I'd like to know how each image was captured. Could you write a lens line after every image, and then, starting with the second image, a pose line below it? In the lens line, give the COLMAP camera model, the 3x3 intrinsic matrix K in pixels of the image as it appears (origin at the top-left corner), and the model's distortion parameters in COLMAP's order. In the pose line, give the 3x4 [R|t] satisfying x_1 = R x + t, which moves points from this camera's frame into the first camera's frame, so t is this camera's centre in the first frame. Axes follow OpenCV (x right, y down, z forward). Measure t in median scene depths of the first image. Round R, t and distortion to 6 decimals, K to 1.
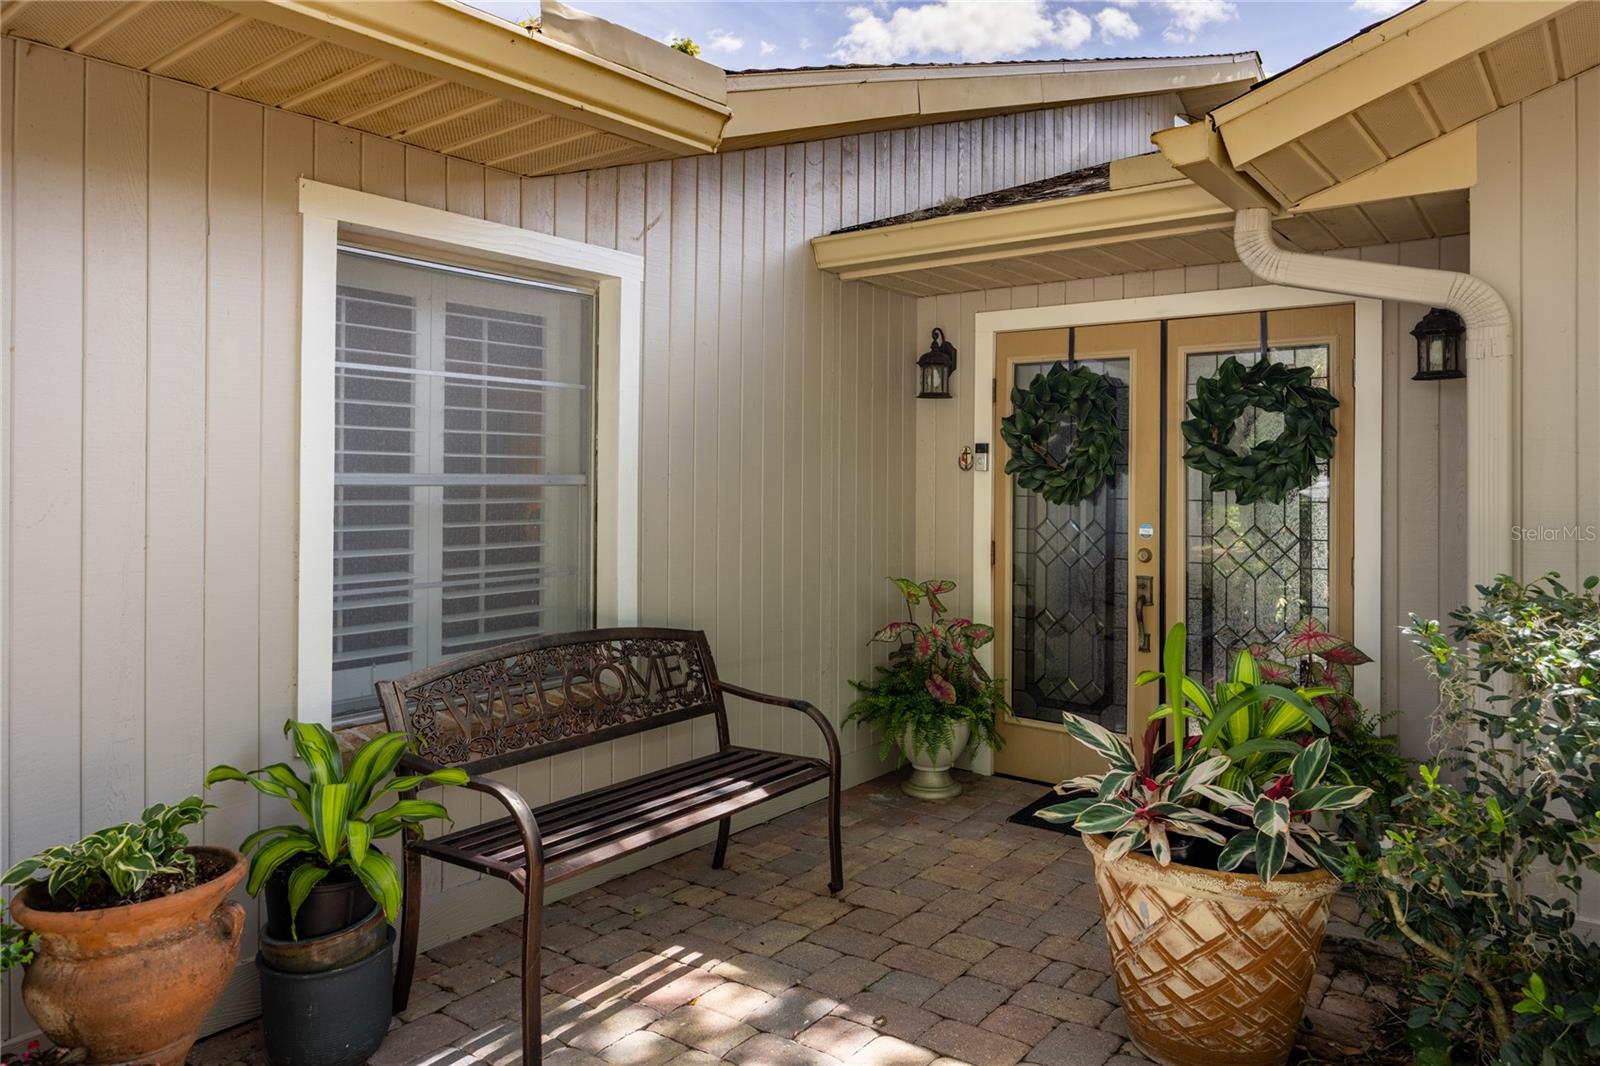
lens RADIAL K [[1071.3, 0, 802.1], [0, 1071.3, 469.1], [0, 0, 1]] dist [0.001545, 0.002253]
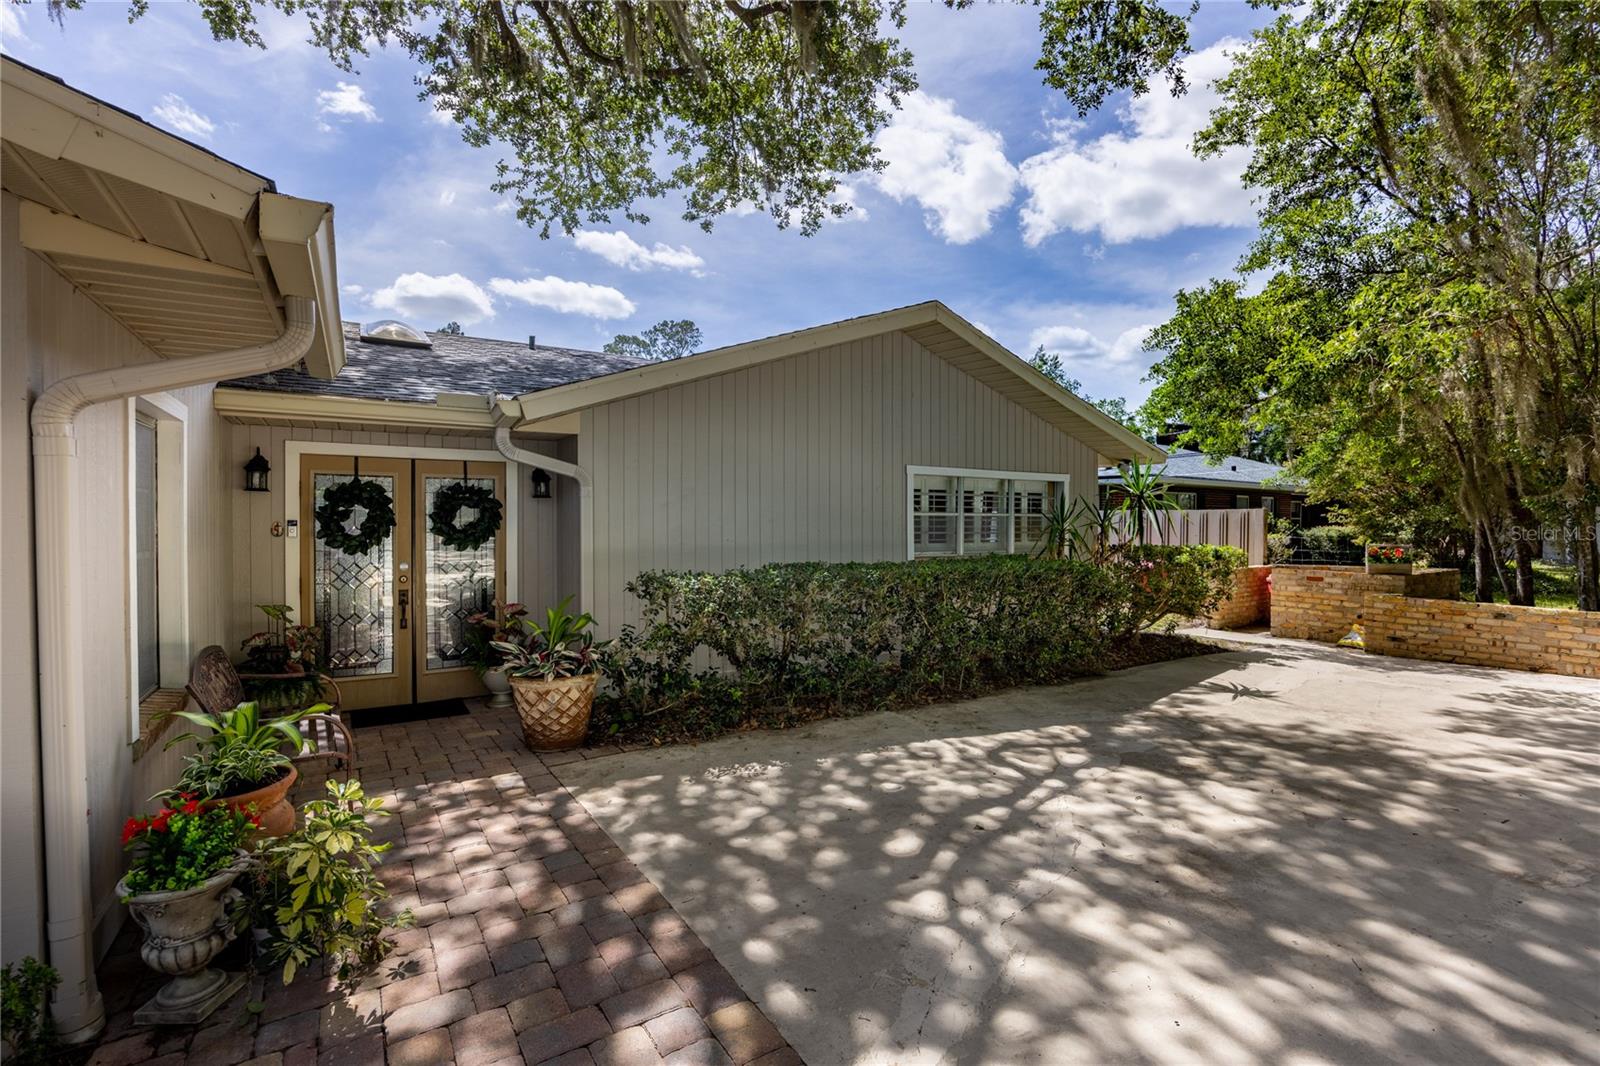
lens RADIAL K [[757.7, 0, 812.3], [0, 757.7, 531.6], [0, 0, 1]] dist [-0.010191, 0.000357]
pose [[0.366959, -0.019301, 0.930037, -0.743433], [-0.005372, 0.999724, 0.022867, -0.044420], [-0.930222, -0.013387, 0.366754, -0.210286]]
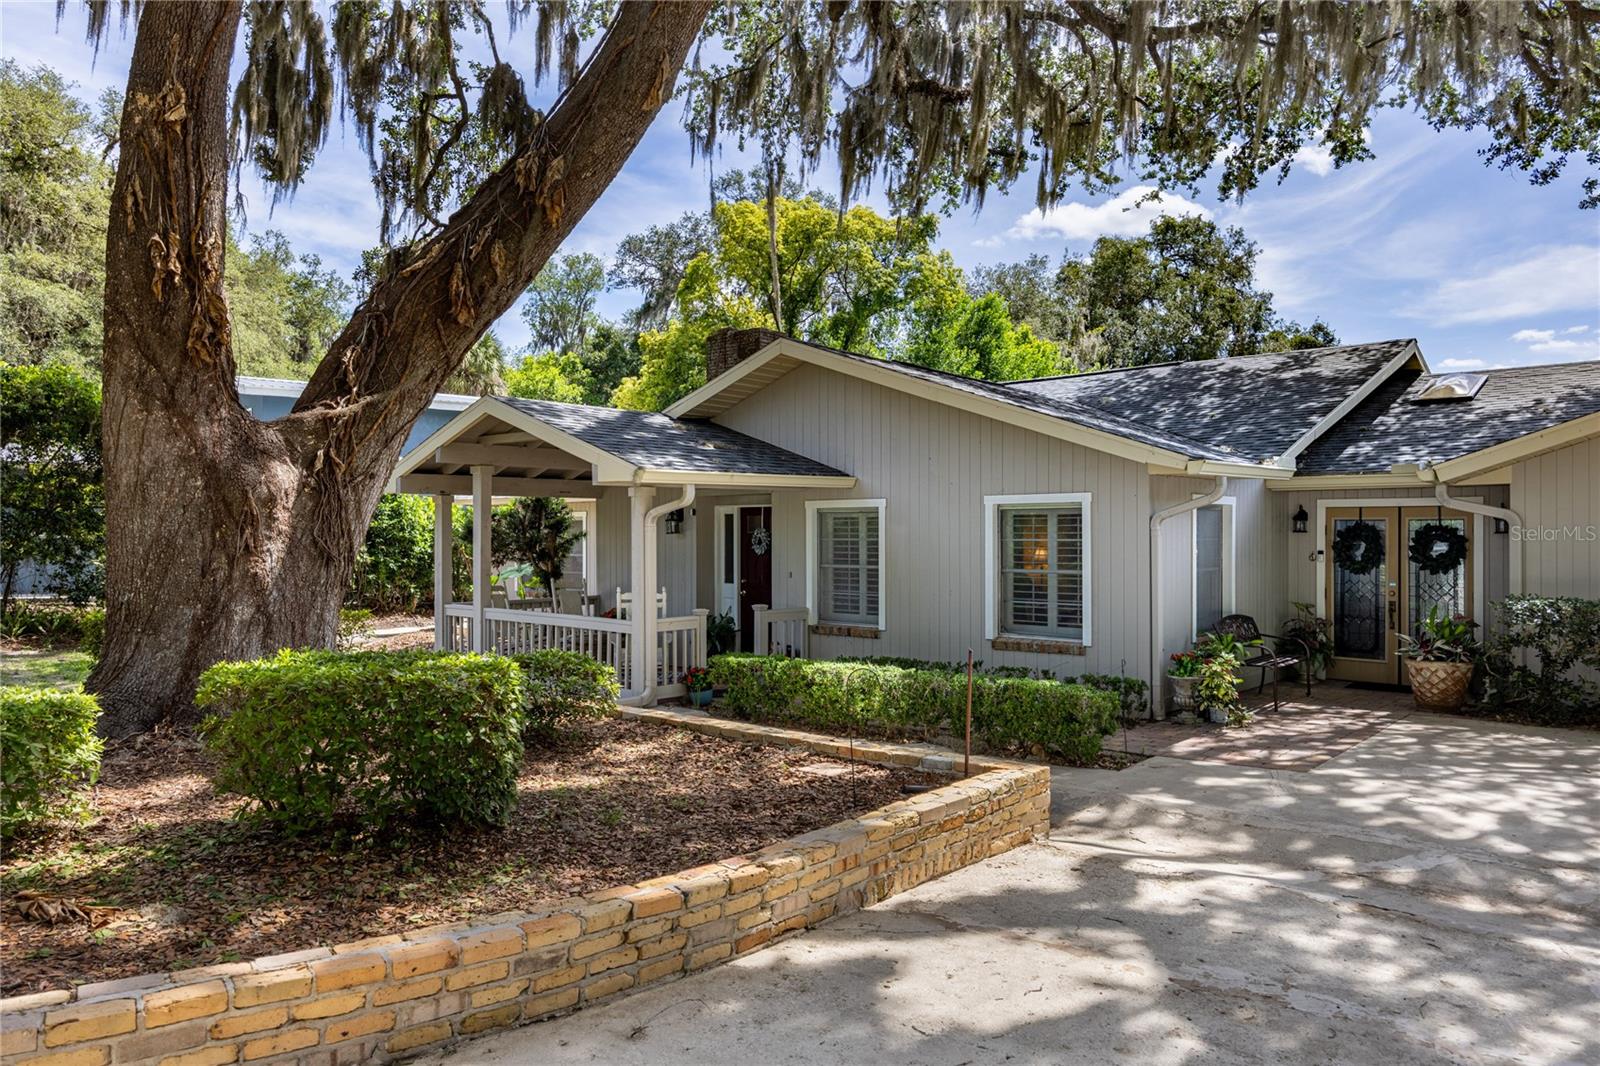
lens RADIAL K [[1059.1, 0, 800.0], [0, 1059.1, 533.0], [0, 0, 1]] dist [-0.003636, -0.005770]
pose [[0.997149, -0.005814, -0.075237, -1.053619], [0.006165, 0.999971, 0.004436, -0.101041], [0.075209, -0.004887, 0.997156, -1.927296]]
